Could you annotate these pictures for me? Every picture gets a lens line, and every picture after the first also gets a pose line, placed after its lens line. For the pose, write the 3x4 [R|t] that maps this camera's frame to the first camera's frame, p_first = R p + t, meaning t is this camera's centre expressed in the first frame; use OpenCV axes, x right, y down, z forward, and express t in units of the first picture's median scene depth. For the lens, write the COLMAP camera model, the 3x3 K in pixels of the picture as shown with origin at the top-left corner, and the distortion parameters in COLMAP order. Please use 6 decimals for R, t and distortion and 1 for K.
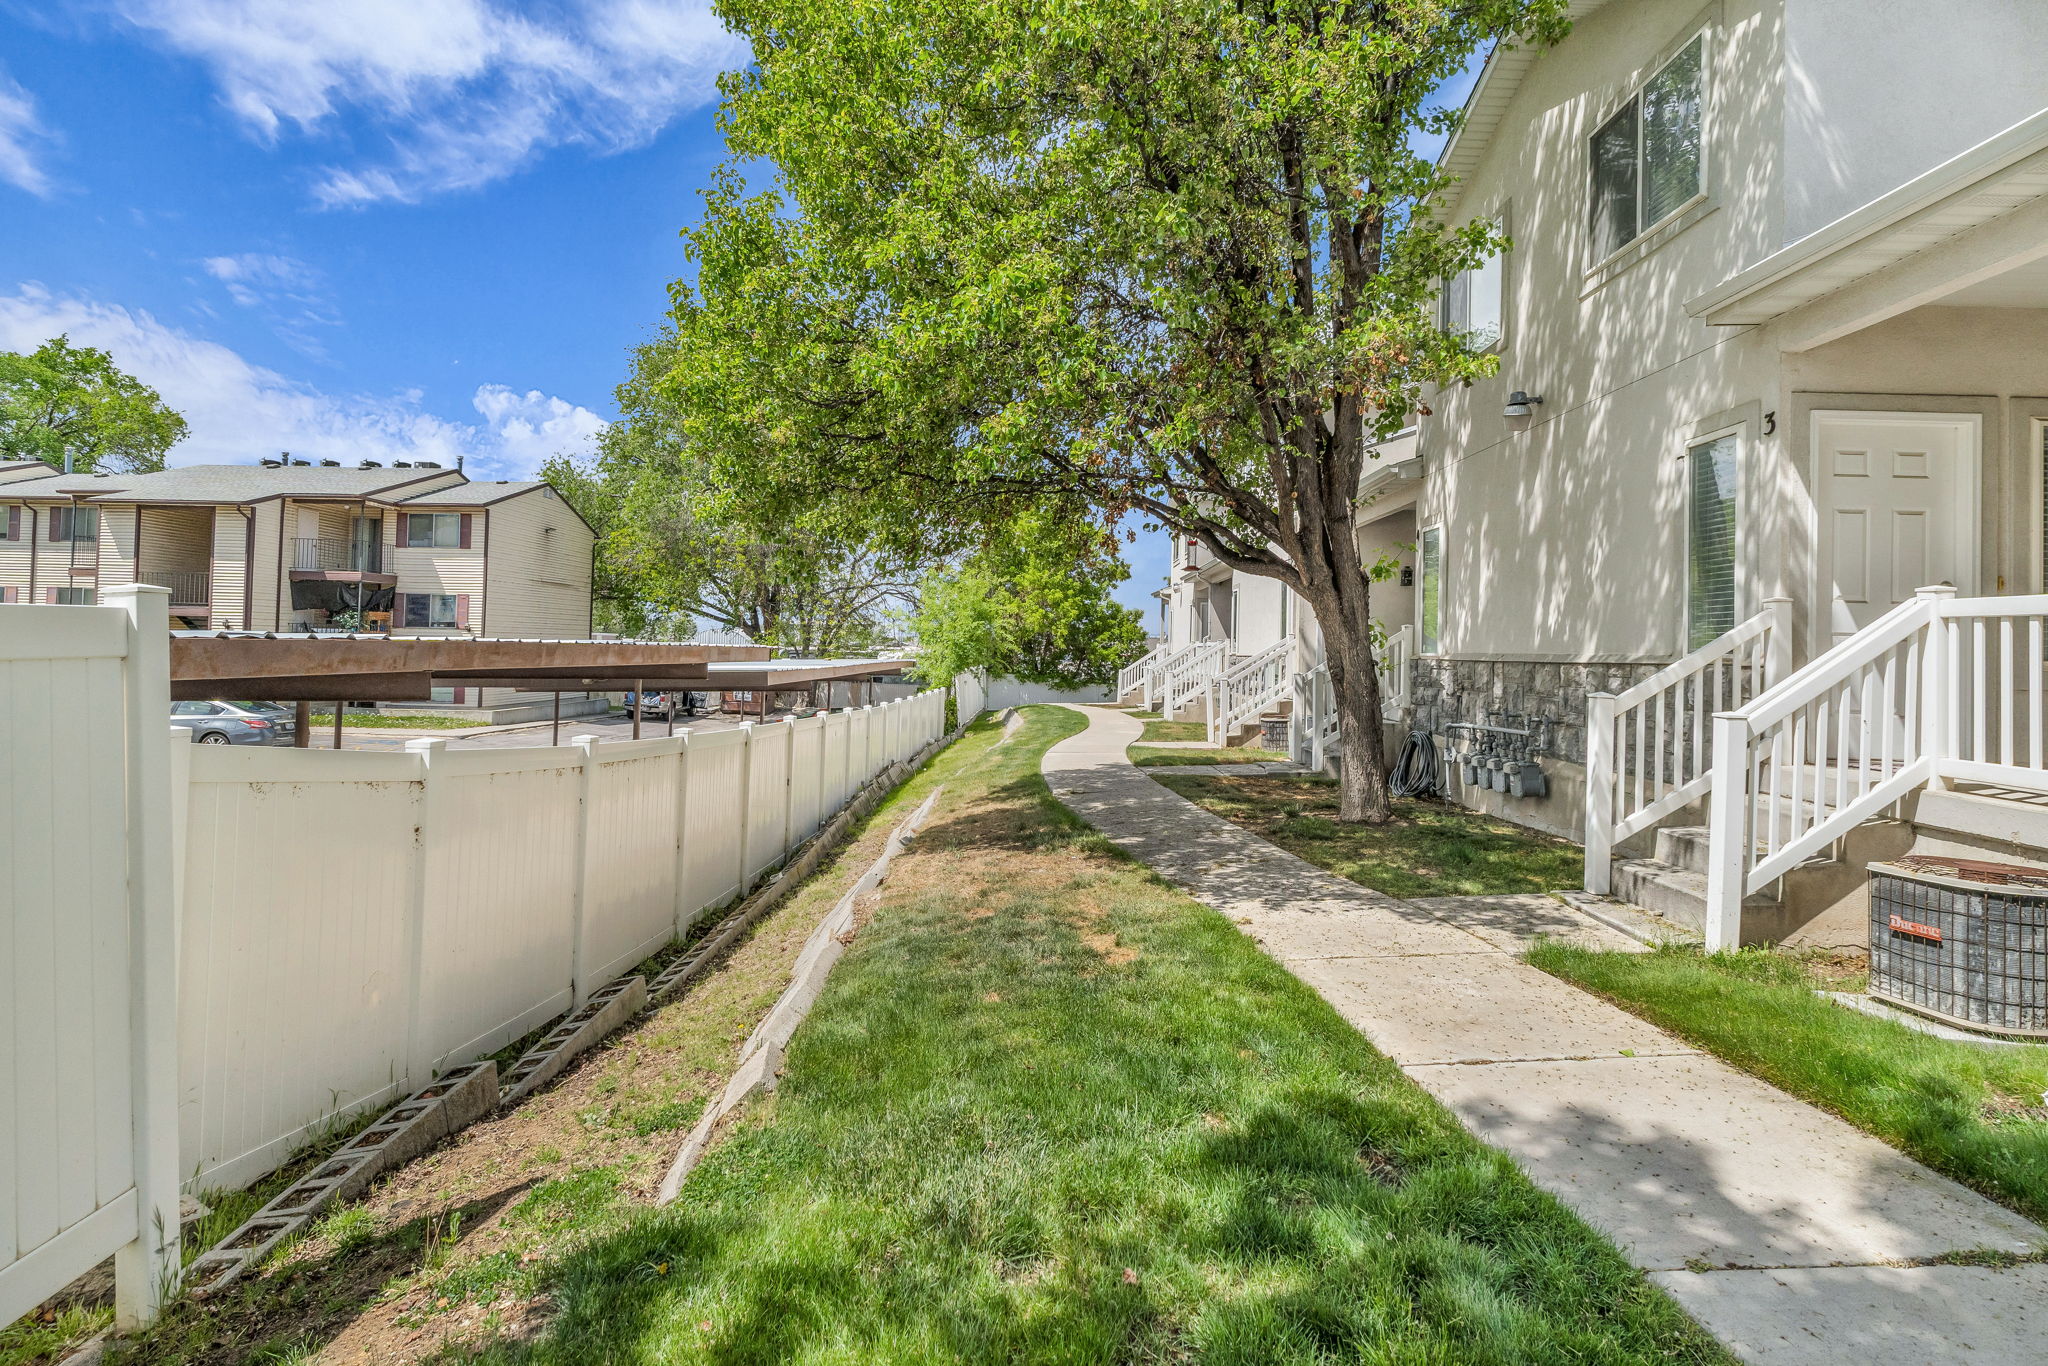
lens RADIAL K [[1001.9, 0, 1036.8], [0, 1001.9, 645.7], [0, 0, 1]] dist [0.002227, 0.000837]
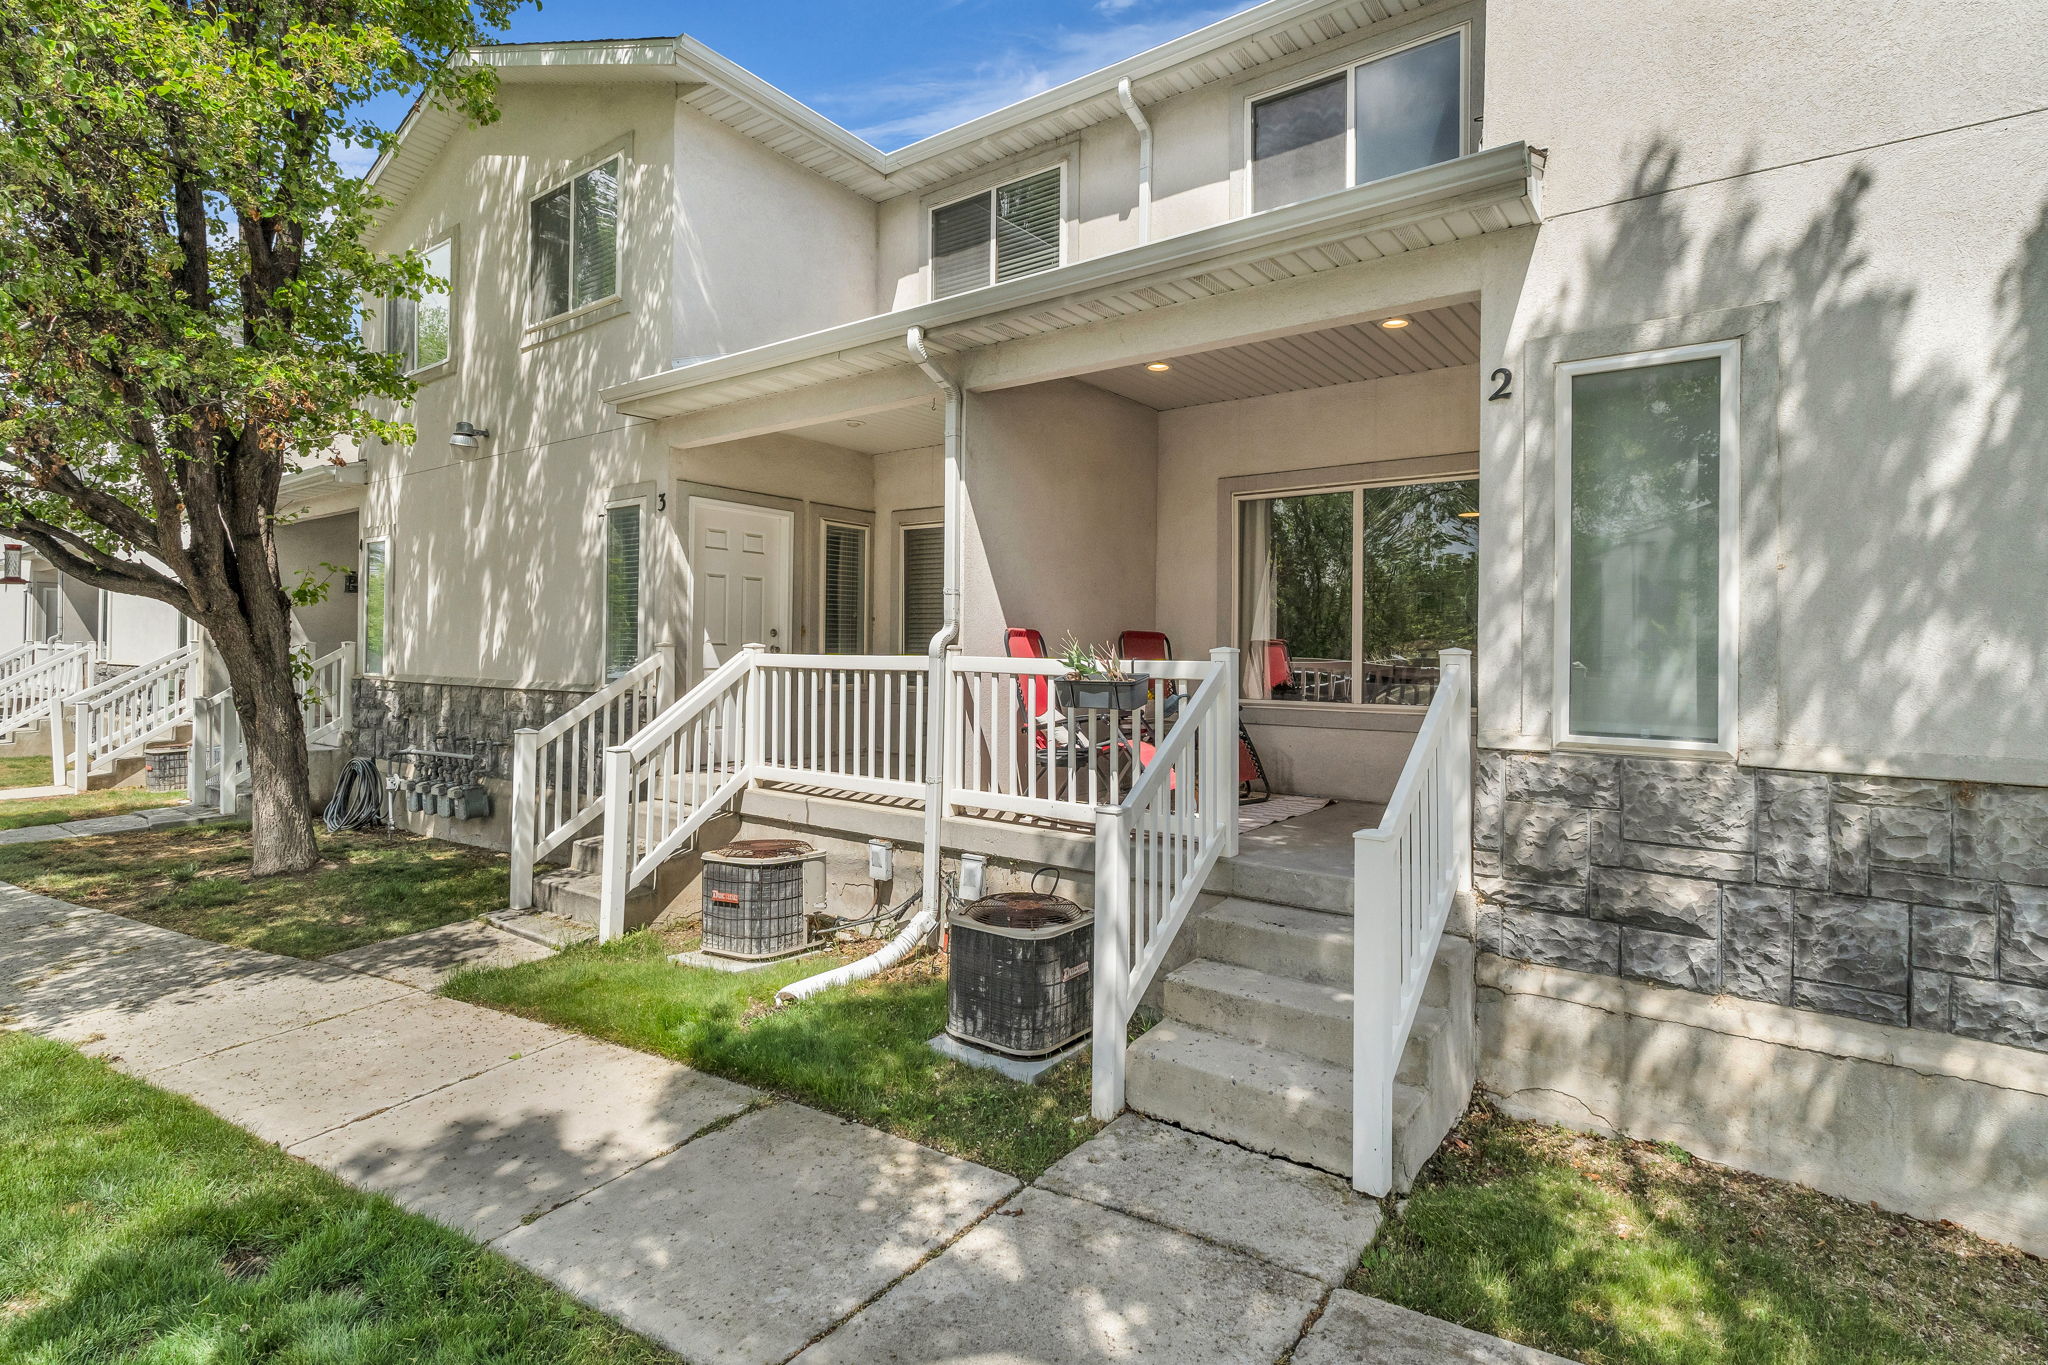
lens RADIAL K [[1001.9, 0, 1036.8], [0, 1001.9, 645.2], [0, 0, 1]] dist [0.002227, 0.000837]
pose [[0.591791, -0.009184, 0.806039, -0.002064], [-0.003473, 0.999897, 0.013943, -0.063431], [-0.806084, -0.011051, 0.591698, -0.125013]]
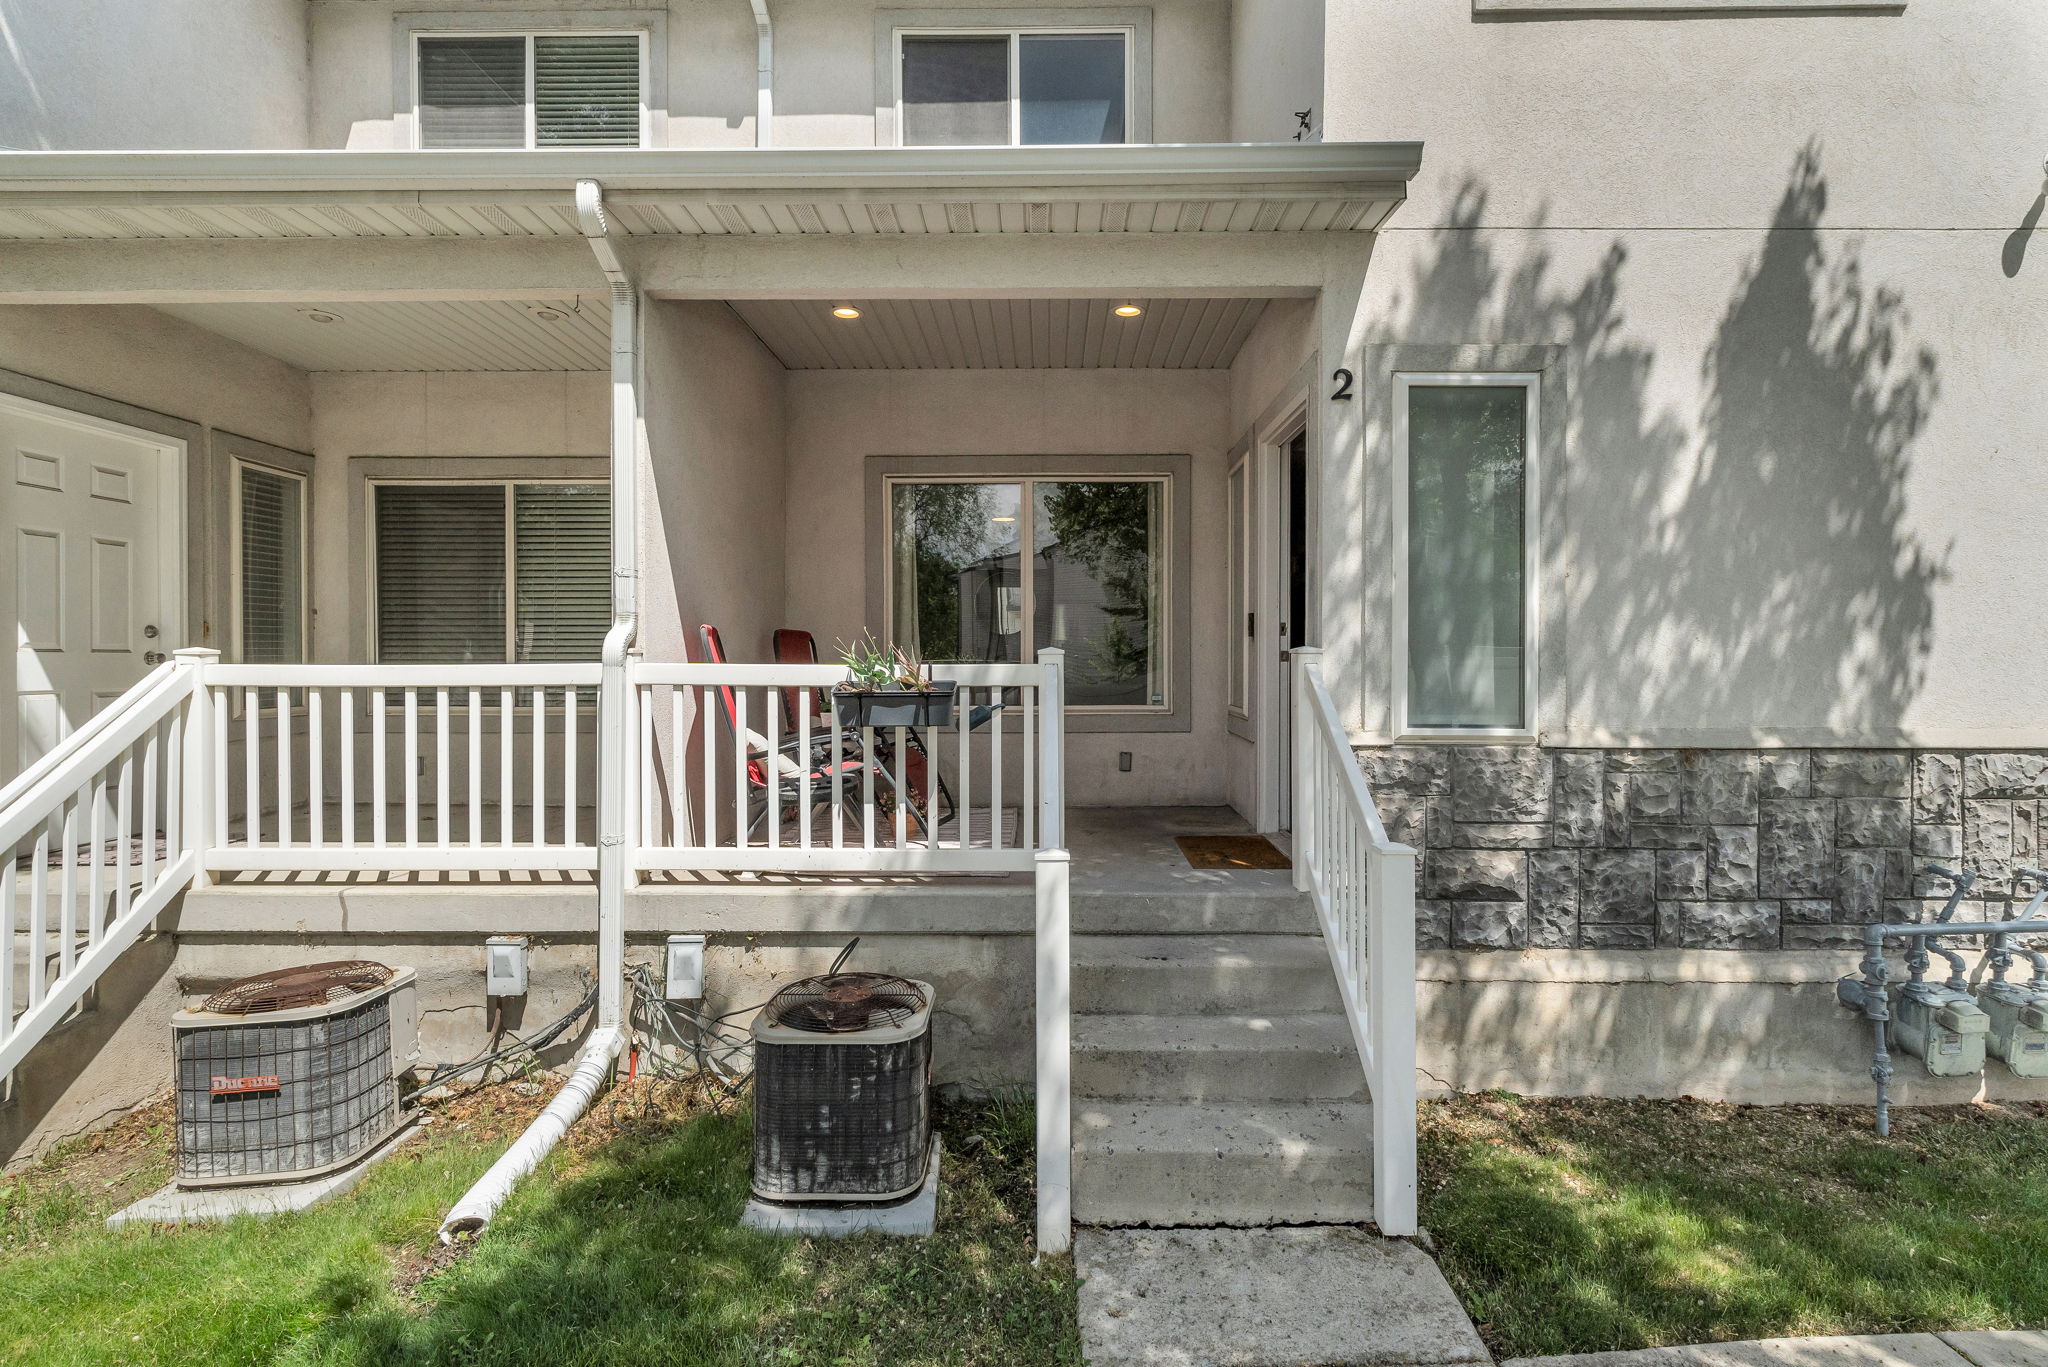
lens RADIAL K [[985.8, 0, 1030.5], [0, 985.8, 669.2], [0, 0, 1]] dist [0.004526, 0.000561]
pose [[0.006958, -0.032423, 0.999450, 0.052580], [-0.004654, 0.999462, 0.032455, -0.058264], [-0.999965, -0.004877, 0.006803, 0.234531]]
